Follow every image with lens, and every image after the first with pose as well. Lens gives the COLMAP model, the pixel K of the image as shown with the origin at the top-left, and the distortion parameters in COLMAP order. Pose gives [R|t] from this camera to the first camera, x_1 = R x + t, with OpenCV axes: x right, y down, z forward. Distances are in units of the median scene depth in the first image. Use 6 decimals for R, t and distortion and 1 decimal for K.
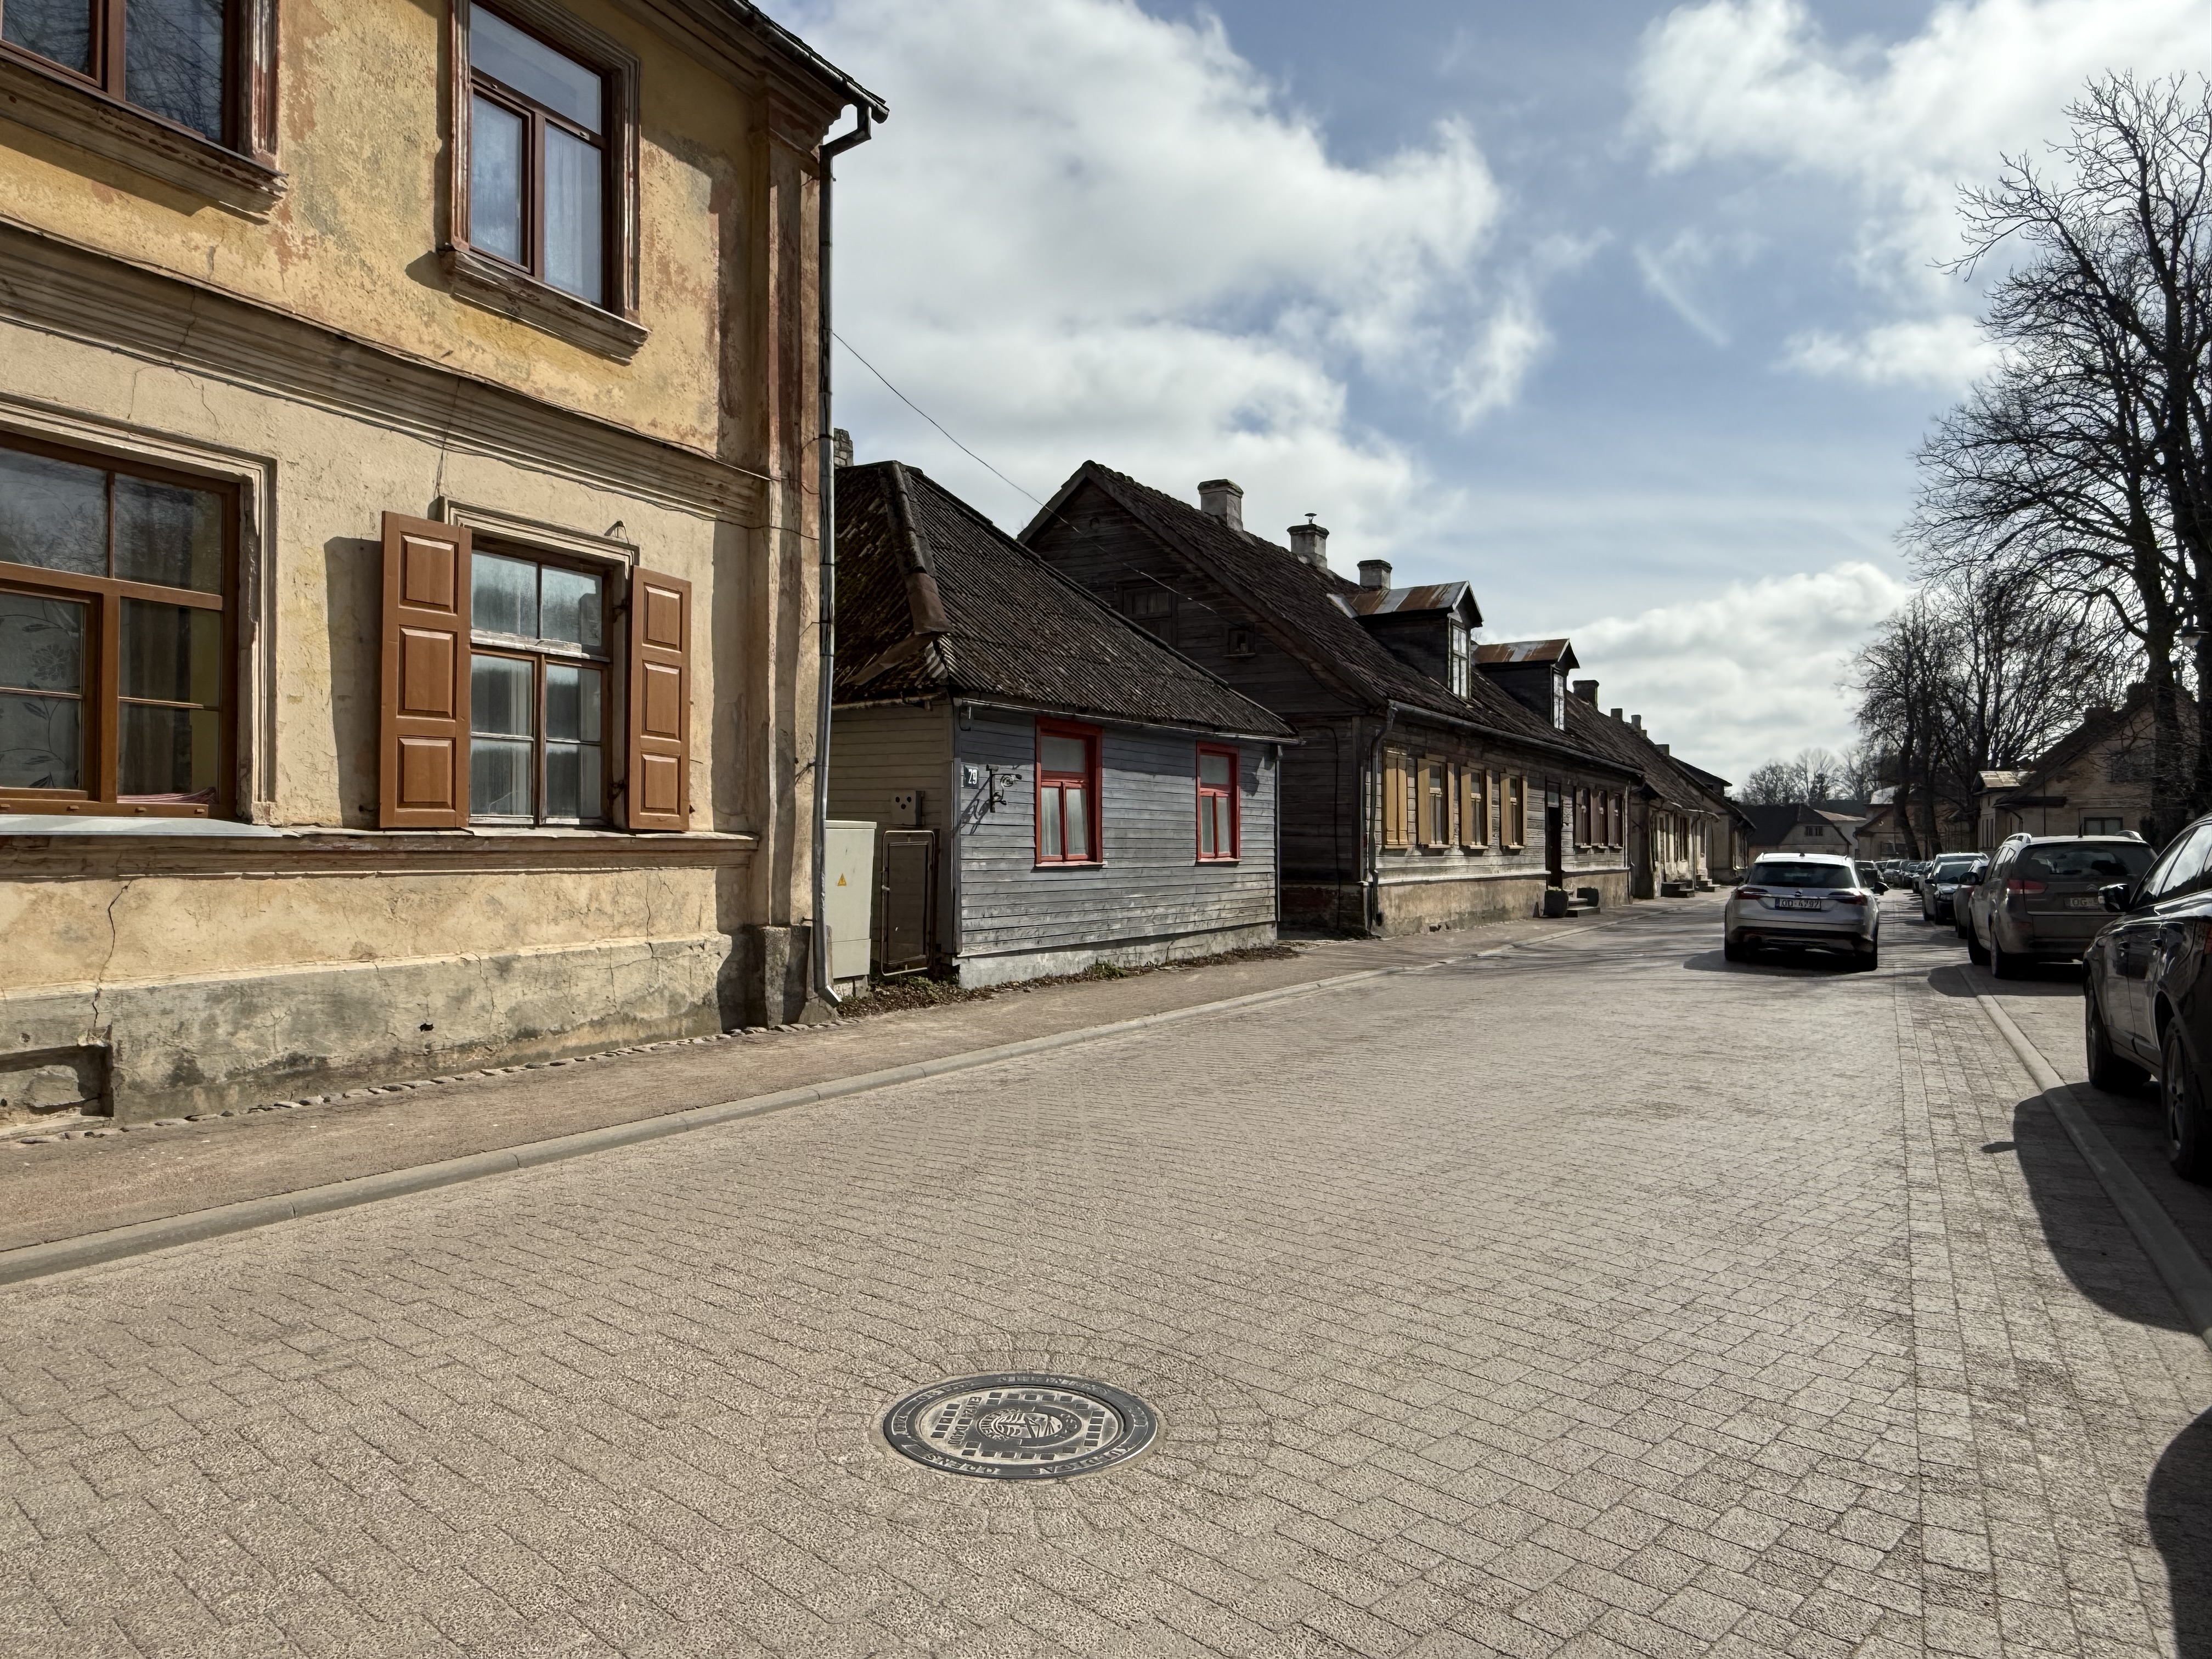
lens RADIAL K [[1442.3, 0, 1104.5], [0, 1442.3, 823.4], [0, 0, 1]] dist [-0.000064, 0.000292]
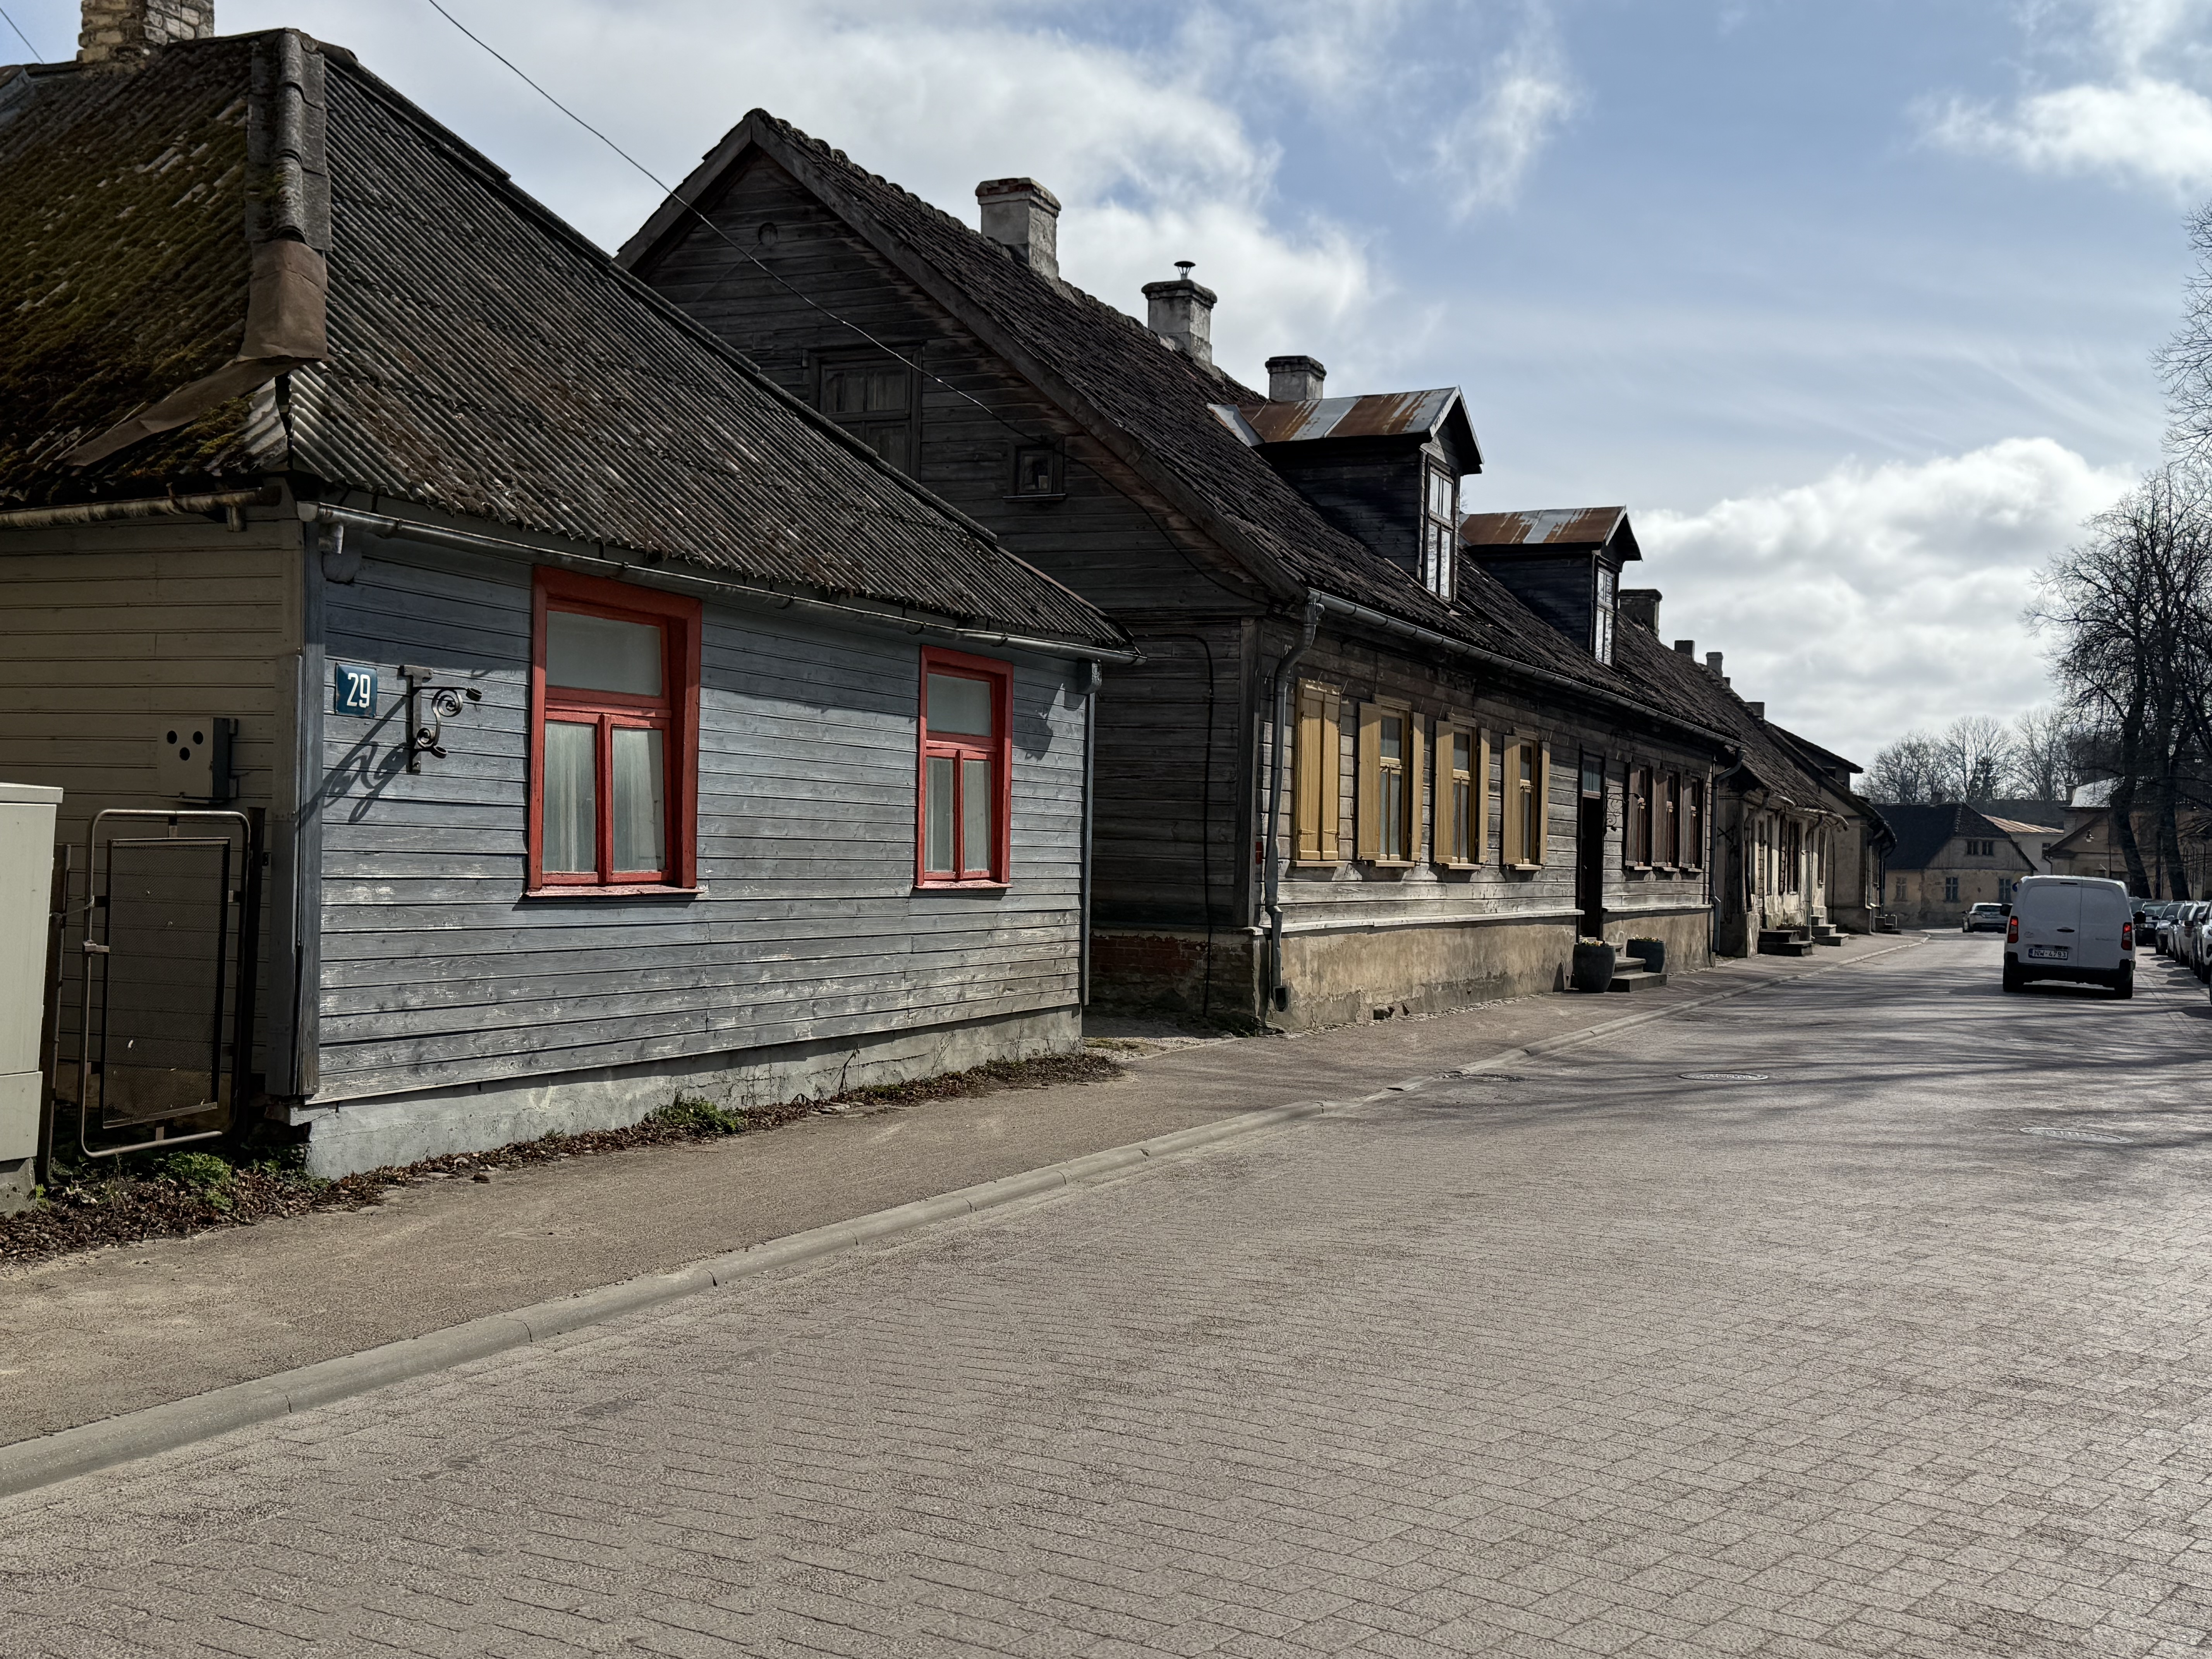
lens RADIAL K [[2242.1, 0, 1134.8], [0, 2242.1, 824.1], [0, 0, 1]] dist [0.185159, -0.378780]
pose [[0.993213, 0.023736, 0.113863, 0.053541], [-0.024342, 0.999696, 0.003937, -0.000268], [-0.113735, -0.006682, 0.993489, 0.237812]]
